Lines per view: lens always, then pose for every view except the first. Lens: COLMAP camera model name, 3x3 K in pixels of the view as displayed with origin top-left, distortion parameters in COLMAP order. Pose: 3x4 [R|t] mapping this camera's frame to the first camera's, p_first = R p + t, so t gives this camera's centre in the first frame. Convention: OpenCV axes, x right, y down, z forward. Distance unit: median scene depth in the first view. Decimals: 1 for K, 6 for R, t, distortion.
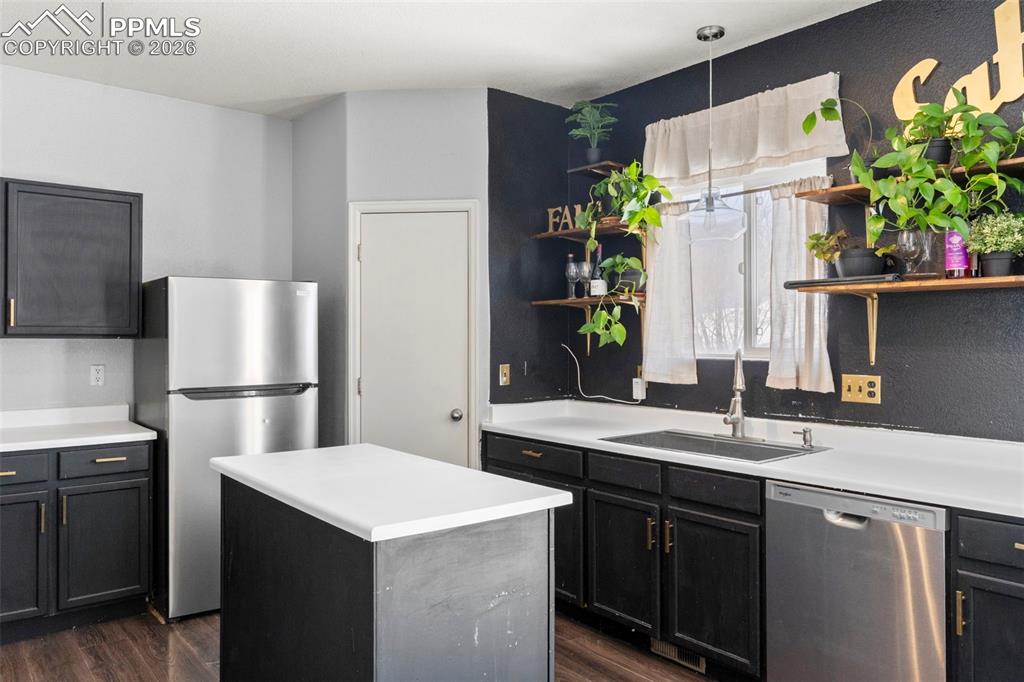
lens RADIAL K [[736.2, 0, 509.5], [0, 736.2, 334.4], [0, 0, 1]] dist [0.006137, 0.000617]
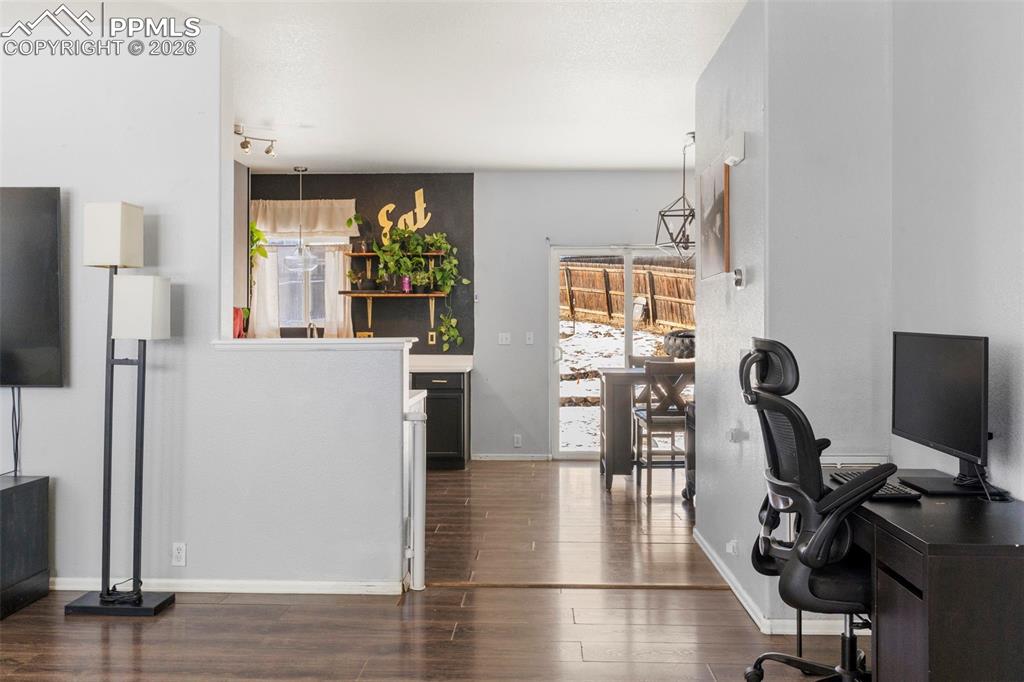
lens RADIAL K [[801.1, 0, 510.9], [0, 801.1, 323.7], [0, 0, 1]] dist [-0.004479, -0.000977]
pose [[0.653864, 0.002443, 0.756608, -1.047291], [-0.001979, 0.999997, -0.001518, 0.028612], [-0.756609, -0.000505, 0.653867, -0.922241]]
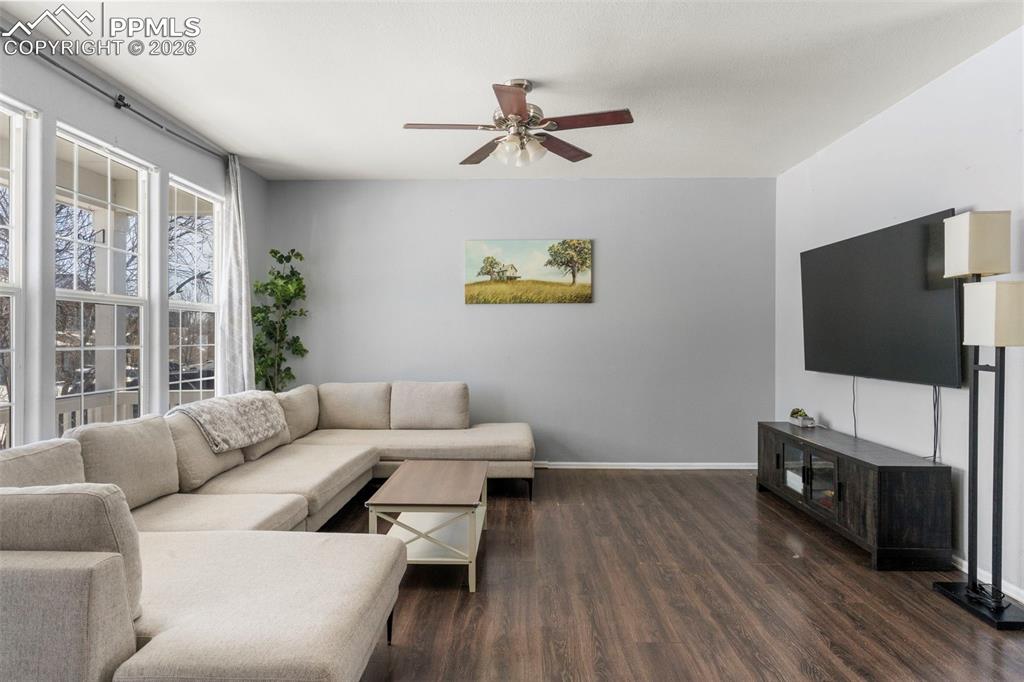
lens RADIAL K [[595.1, 0, 512.0], [0, 595.1, 341.0], [0, 0, 1]] dist [-0.002153, -0.001787]
pose [[0.764667, 0.001137, -0.644425, -0.522426], [0.005599, 0.999949, 0.008408, 0.032064], [0.644401, -0.010037, 0.764622, -0.858352]]
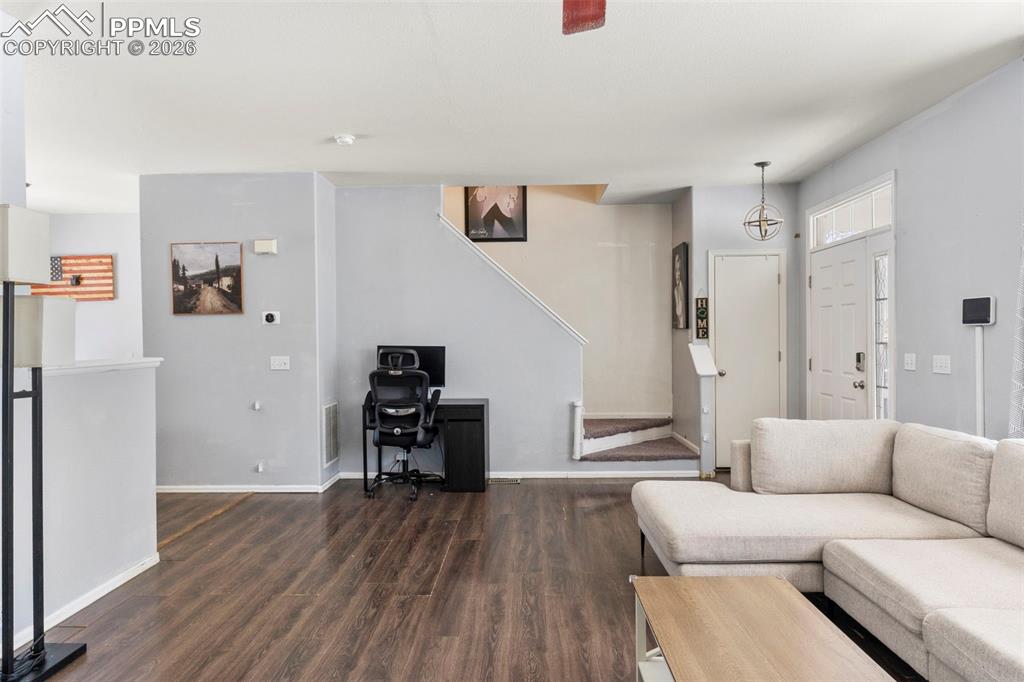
lens RADIAL K [[595.1, 0, 512.0], [0, 595.1, 341.0], [0, 0, 1]] dist [-0.002153, -0.001787]
pose [[-0.761892, 0.003082, 0.647696, -1.472260], [0.005791, 0.999981, 0.002053, 0.018361], [-0.647678, 0.005315, -0.761896, 0.387145]]
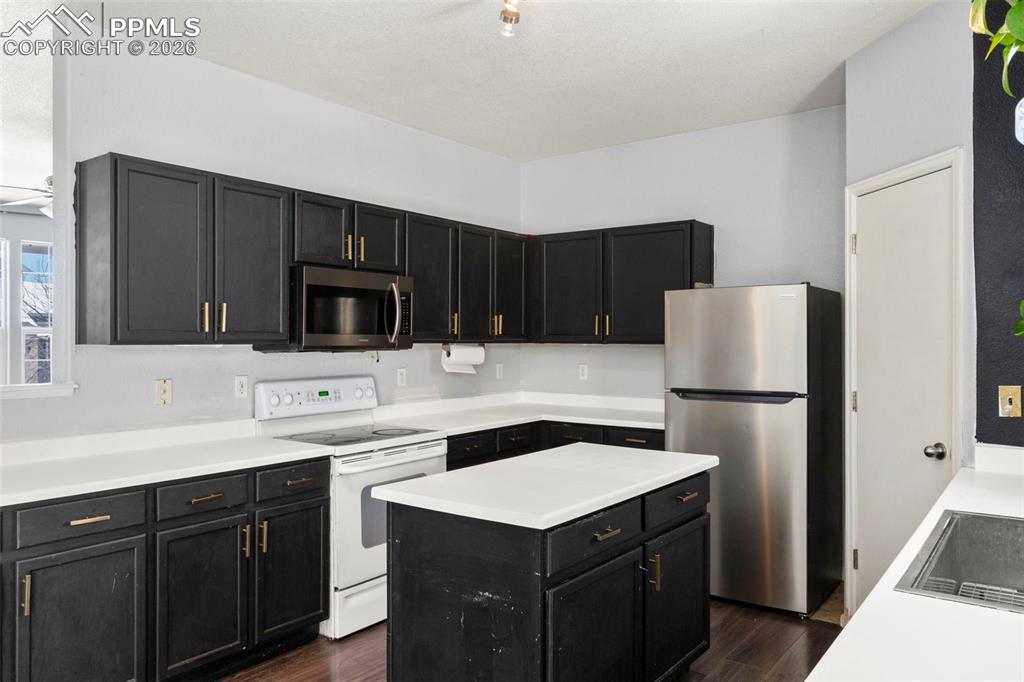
lens RADIAL K [[736.2, 0, 509.5], [0, 736.2, 334.4], [0, 0, 1]] dist [0.006137, 0.000617]
pose [[0.242819, -0.009600, -0.970024, 0.647370], [0.004087, 0.999952, -0.008873, -0.000435], [0.970063, -0.001810, 0.242847, 0.507100]]
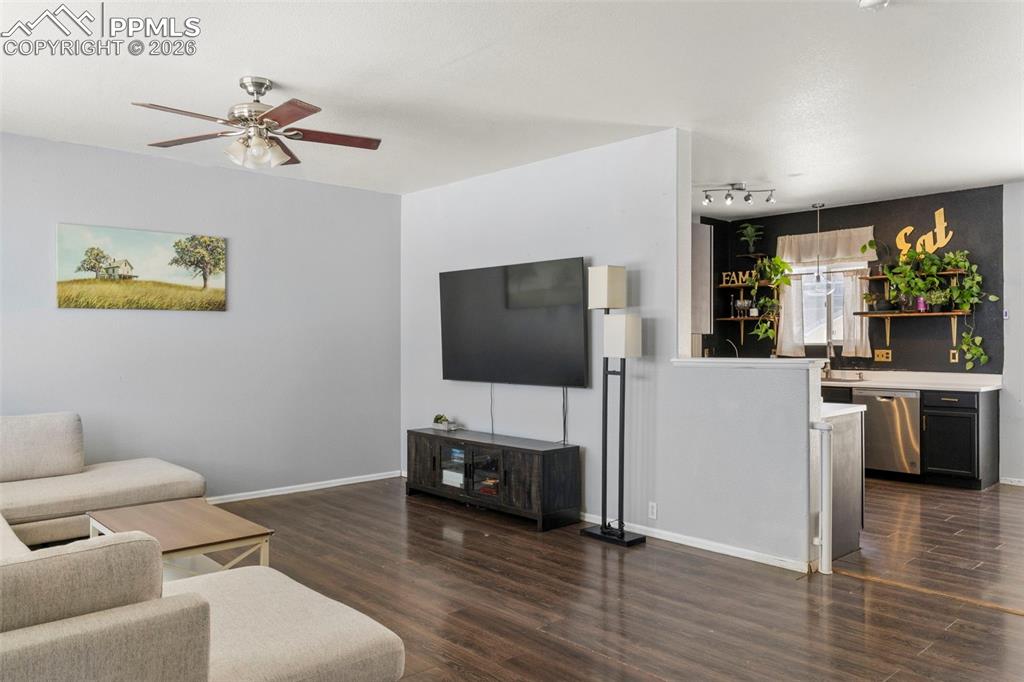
lens RADIAL K [[740.2, 0, 511.5], [0, 740.2, 347.5], [0, 0, 1]] dist [0.007504, 0.001613]
pose [[0.997646, -0.005507, 0.068346, -0.867140], [0.004663, 0.999911, 0.012492, 0.008693], [-0.068409, -0.012144, 0.997583, -1.294306]]
